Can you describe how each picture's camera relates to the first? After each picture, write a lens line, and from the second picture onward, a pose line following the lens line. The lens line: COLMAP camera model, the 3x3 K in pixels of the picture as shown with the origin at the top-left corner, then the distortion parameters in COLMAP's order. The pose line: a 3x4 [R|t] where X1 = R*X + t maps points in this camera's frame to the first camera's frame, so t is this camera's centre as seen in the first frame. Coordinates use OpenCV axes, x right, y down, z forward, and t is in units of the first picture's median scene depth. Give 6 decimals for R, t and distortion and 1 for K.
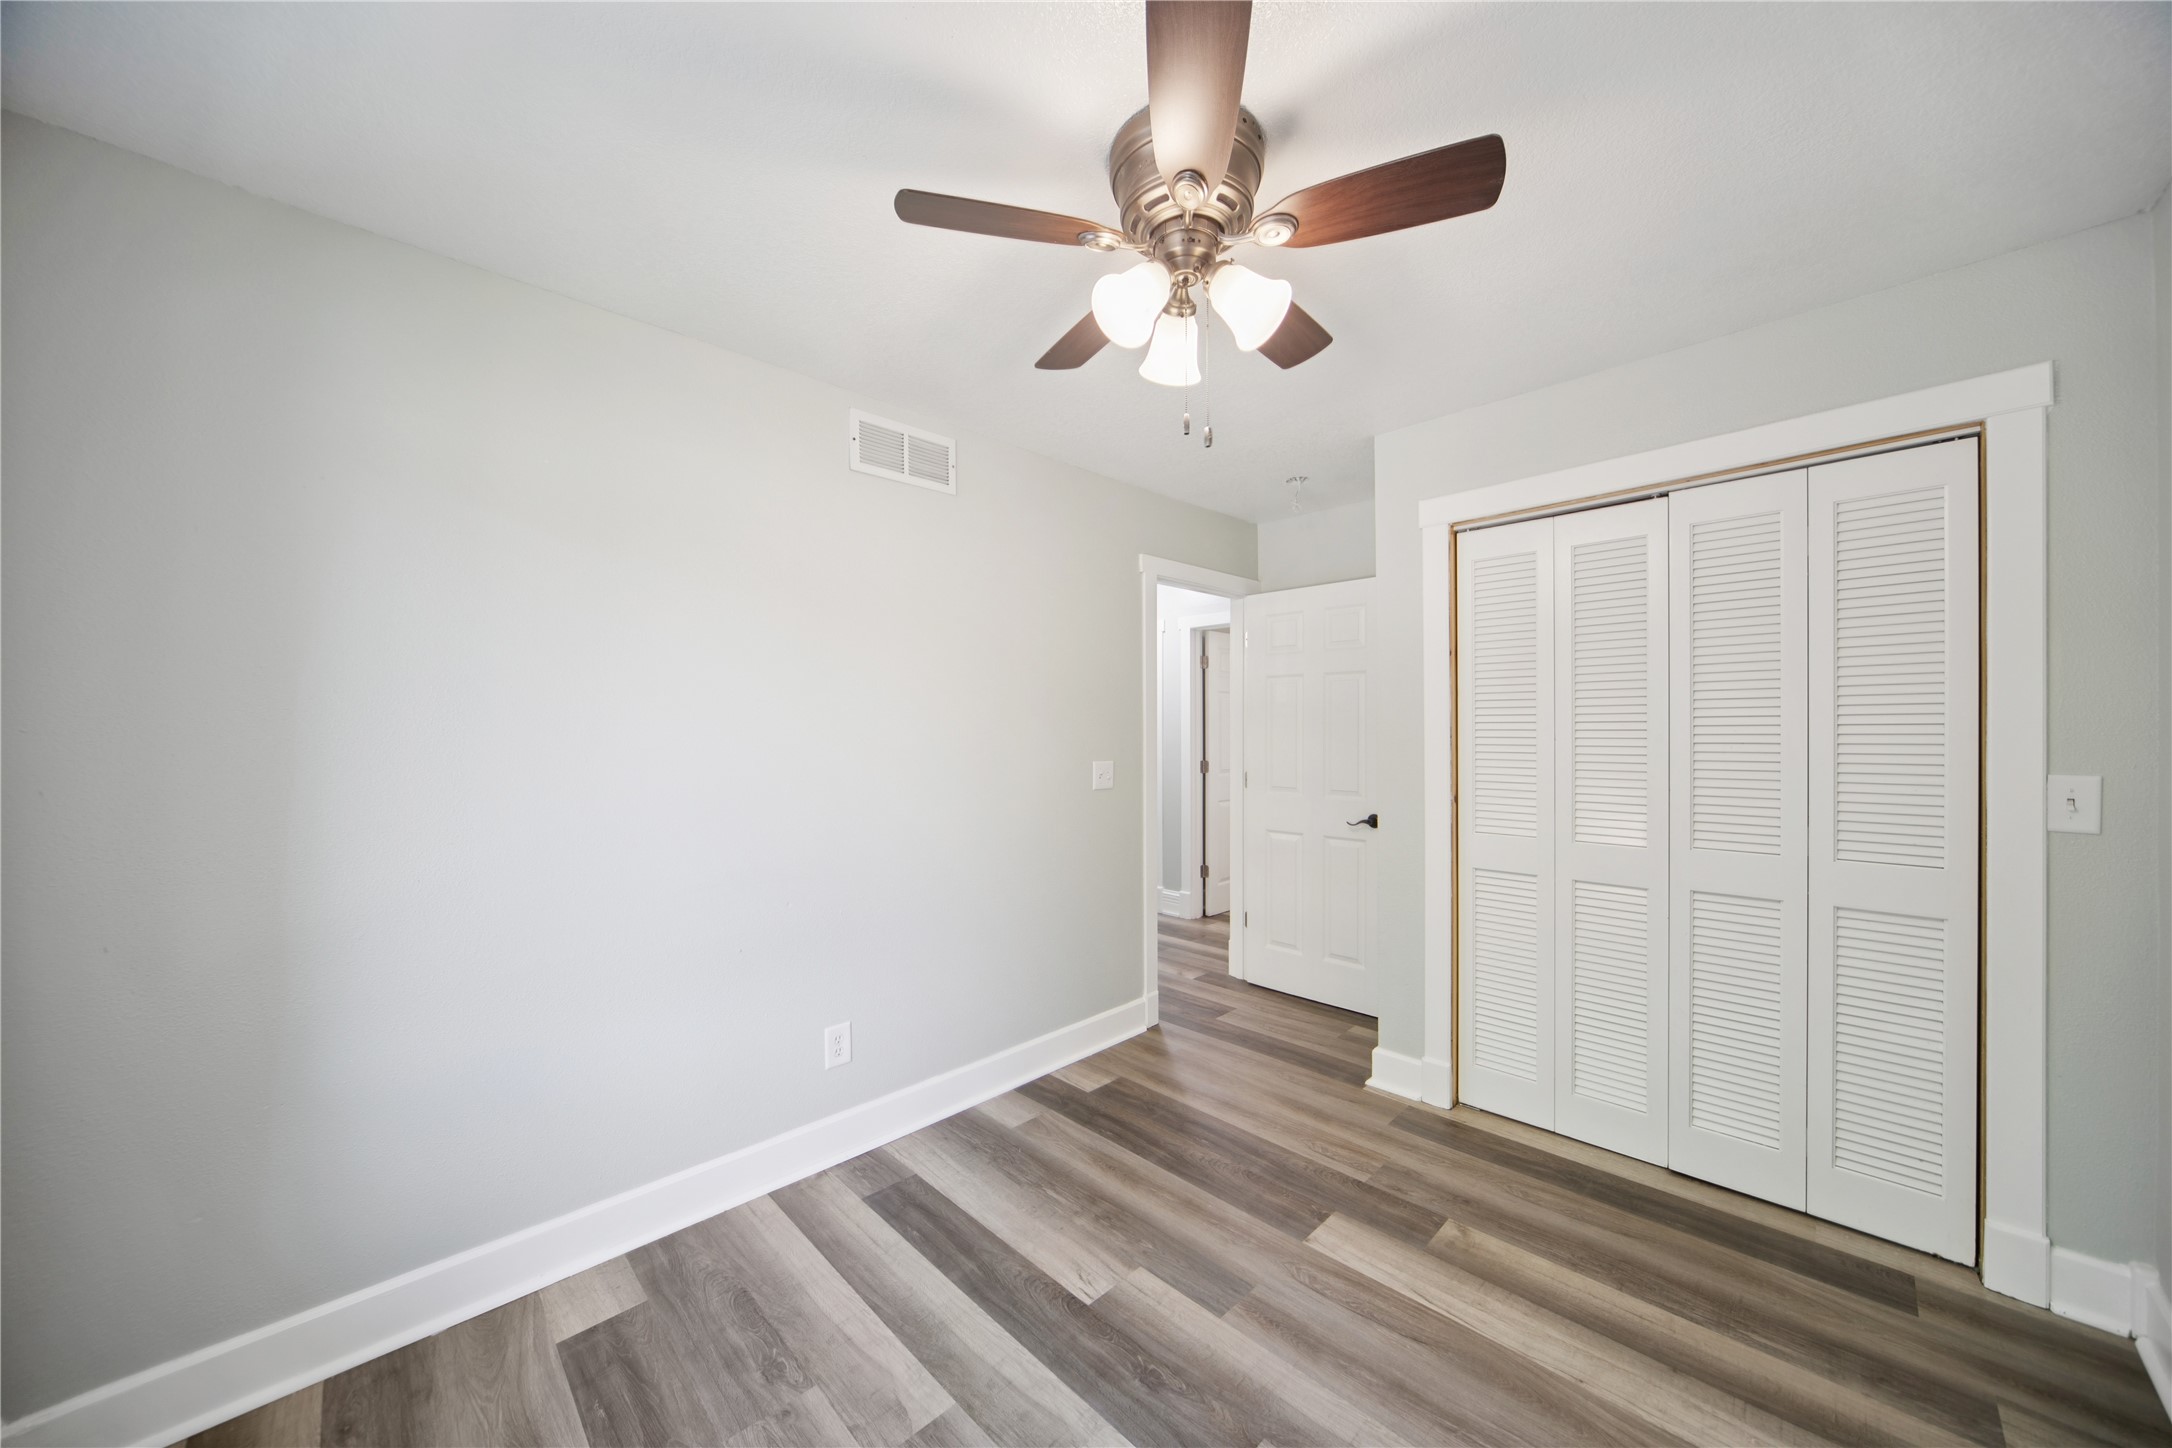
lens RADIAL K [[775.4, 0, 1097.9], [0, 775.4, 746.7], [0, 0, 1]] dist [-0.001501, -0.000069]
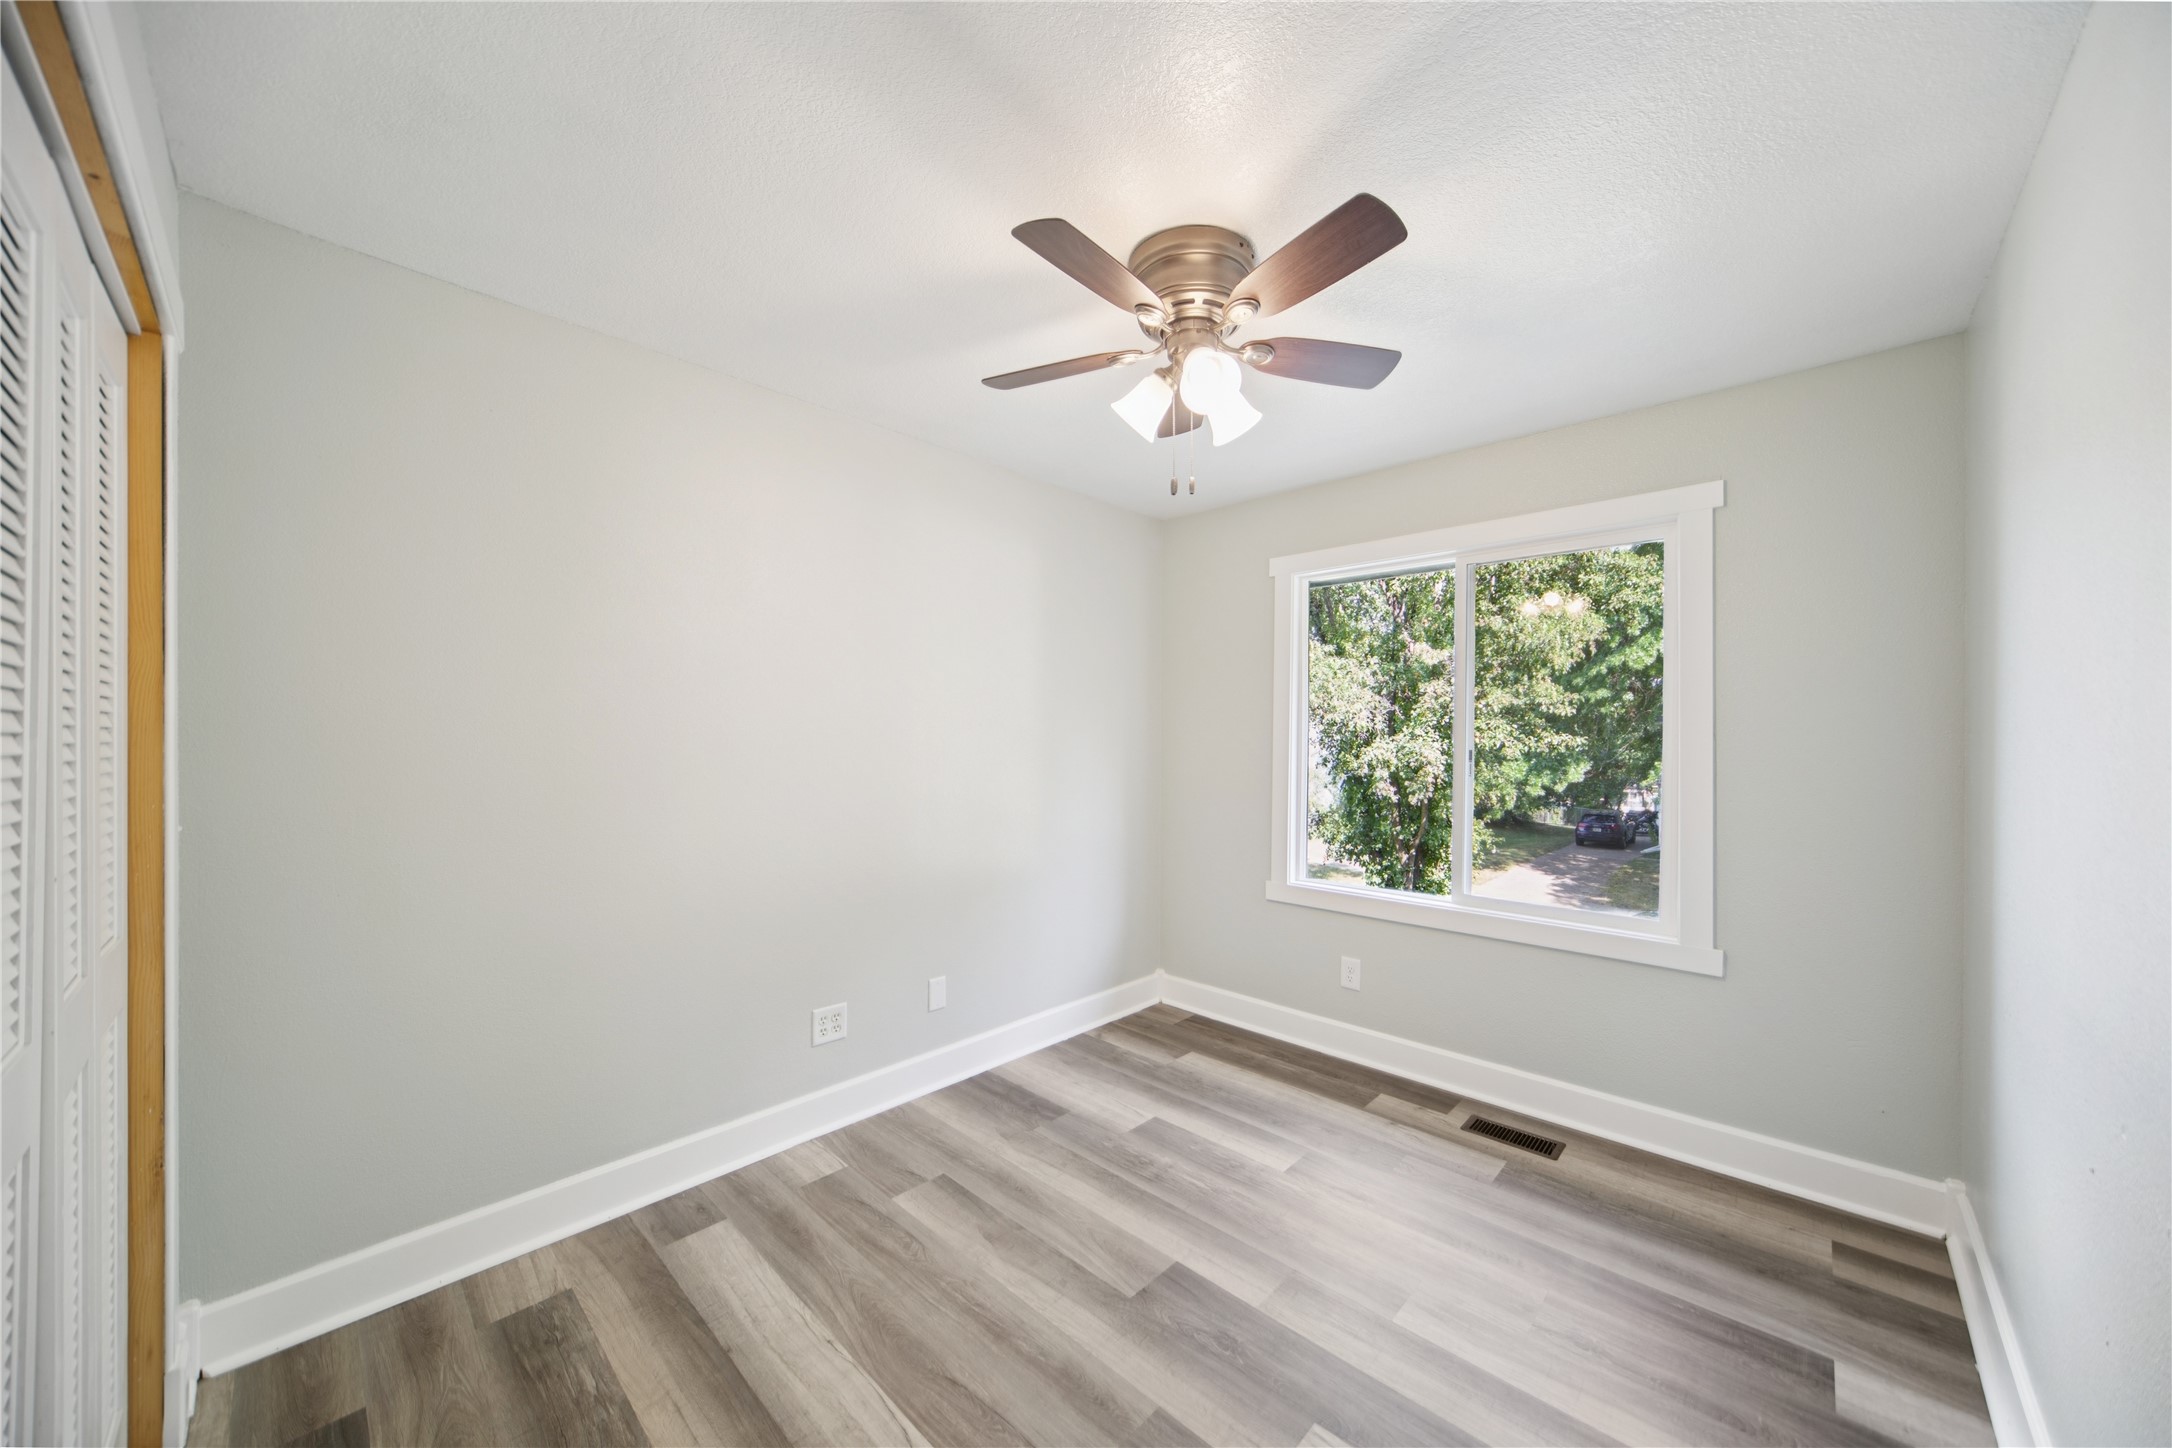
lens RADIAL K [[775.4, 0, 1097.9], [0, 775.4, 746.7], [0, 0, 1]] dist [-0.001501, -0.000069]
pose [[-0.999318, 0.001245, -0.036913, 0.278185], [0.001002, 0.999978, 0.006585, -0.015117], [0.036920, 0.006543, -0.999297, 2.007729]]
